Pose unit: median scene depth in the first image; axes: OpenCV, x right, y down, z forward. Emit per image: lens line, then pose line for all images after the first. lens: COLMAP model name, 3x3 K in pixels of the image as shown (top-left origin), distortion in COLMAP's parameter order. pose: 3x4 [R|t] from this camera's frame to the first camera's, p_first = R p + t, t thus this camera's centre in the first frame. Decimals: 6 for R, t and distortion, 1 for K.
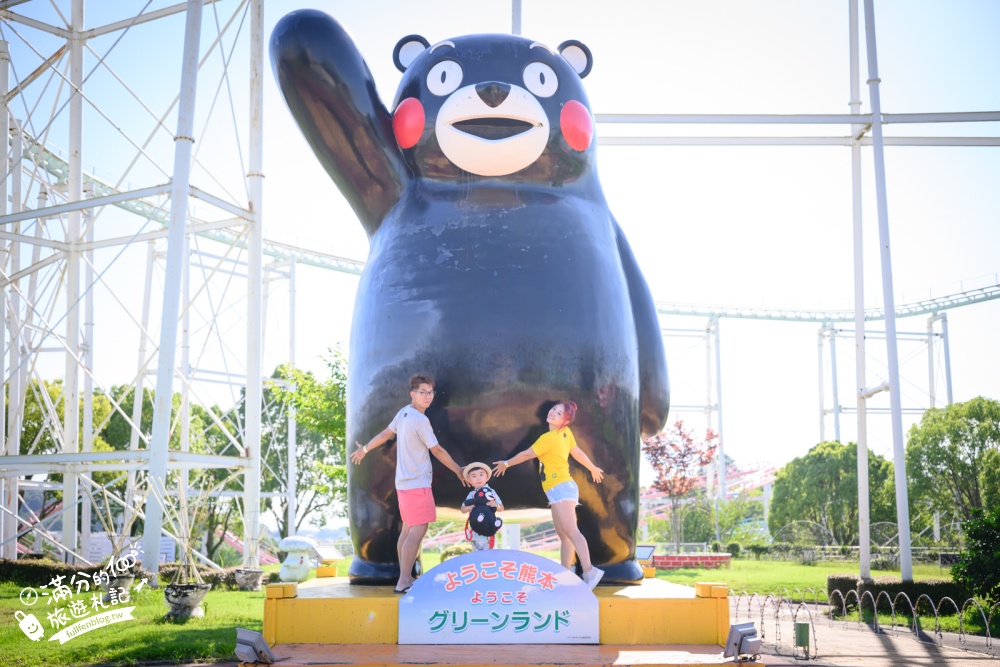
lens RADIAL K [[1164.7, 0, 500.0], [0, 1164.7, 333.5], [0, 0, 1]] dist [0.001703, -0.002636]
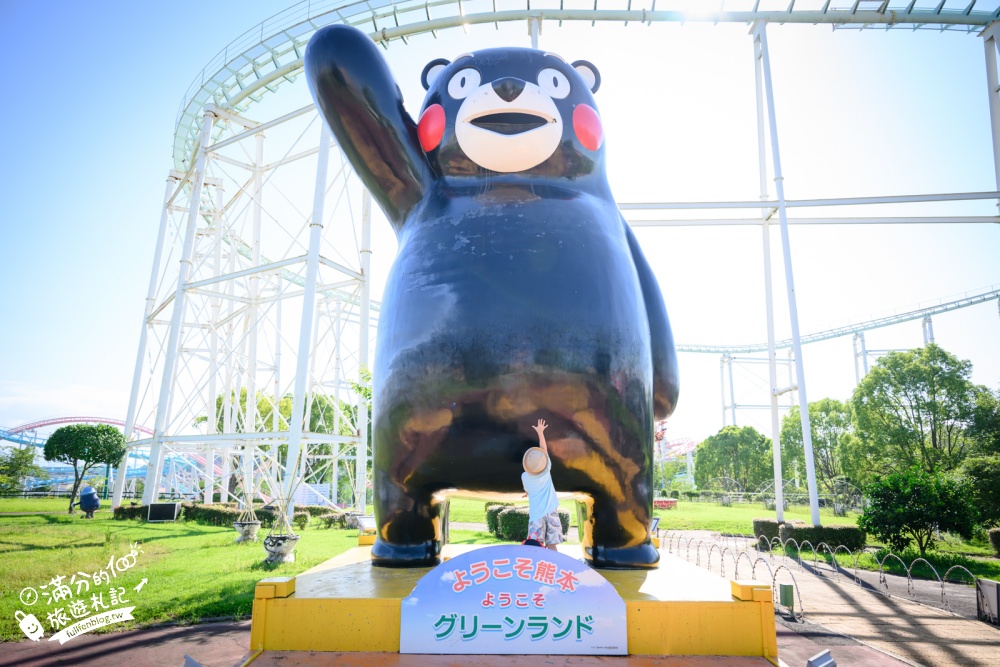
lens RADIAL K [[651.5, 0, 500.0], [0, 651.5, 333.5], [0, 0, 1]] dist [-0.000985, -0.000959]
pose [[0.999050, -0.005944, -0.043174, 0.009961], [0.003831, 0.998798, -0.048863, 0.040194], [0.043412, 0.048651, 0.997872, 0.417004]]
